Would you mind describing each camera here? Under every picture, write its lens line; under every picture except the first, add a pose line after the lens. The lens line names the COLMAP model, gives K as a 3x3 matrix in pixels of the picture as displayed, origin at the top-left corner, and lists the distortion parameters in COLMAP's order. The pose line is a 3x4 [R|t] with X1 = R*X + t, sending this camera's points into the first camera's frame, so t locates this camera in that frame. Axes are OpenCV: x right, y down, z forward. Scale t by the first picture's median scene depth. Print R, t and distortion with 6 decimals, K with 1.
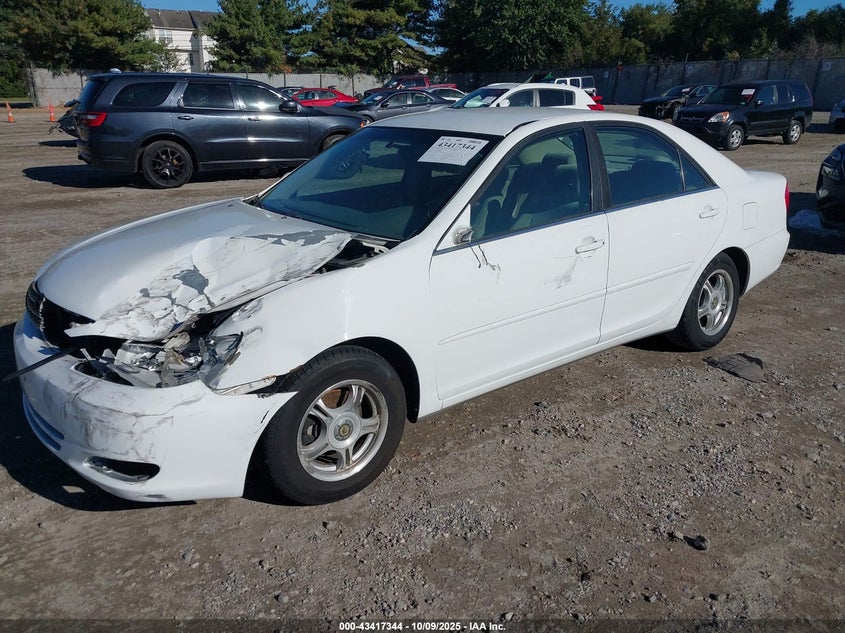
lens RADIAL K [[681.4, 0, 422.5], [0, 681.4, 316.5], [0, 0, 1]] dist [0.013118, 0.004646]
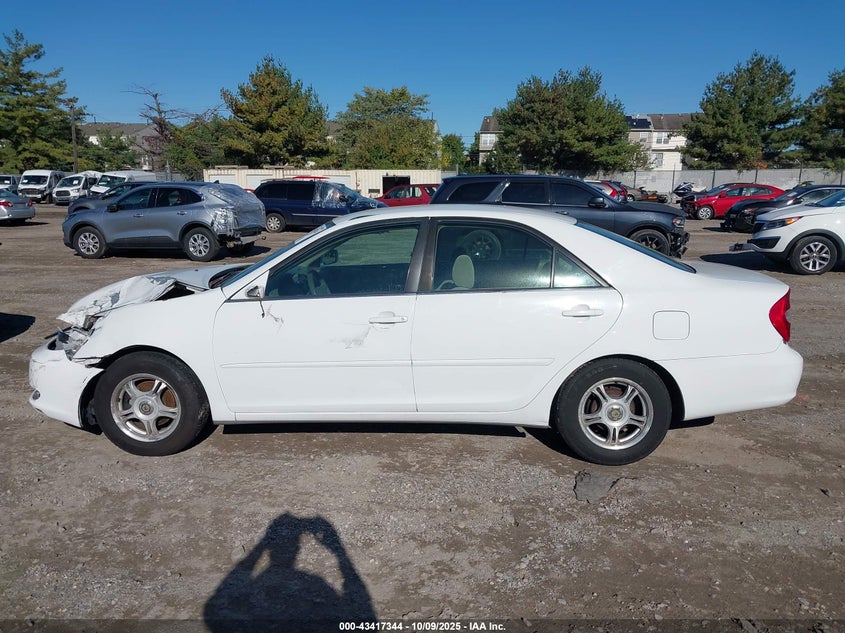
lens RADIAL K [[696.6, 0, 424.4], [0, 696.6, 302.9], [0, 0, 1]] dist [0.008763, -0.003641]
pose [[0.754478, 0.106276, -0.647664, 0.112407], [-0.204592, 0.975716, -0.078228, -0.005372], [0.623622, 0.191528, 0.757900, 0.014769]]
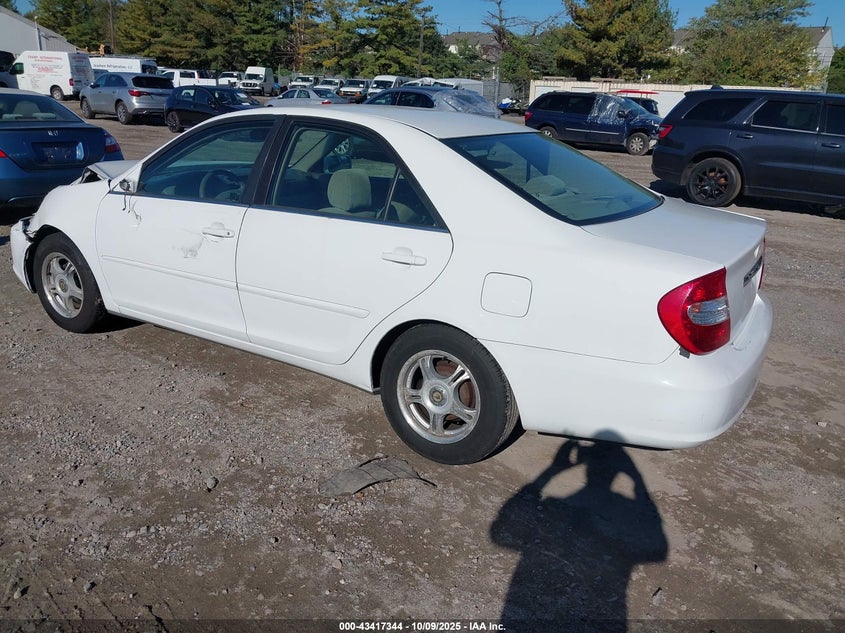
lens RADIAL K [[686.3, 0, 422.5], [0, 686.3, 316.5], [0, 0, 1]] dist [0.010962, 0.004268]
pose [[0.326818, 0.304019, -0.894853, 0.139248], [-0.338145, 0.921782, 0.189671, -0.030439], [0.882524, 0.240602, 0.404058, 0.094472]]
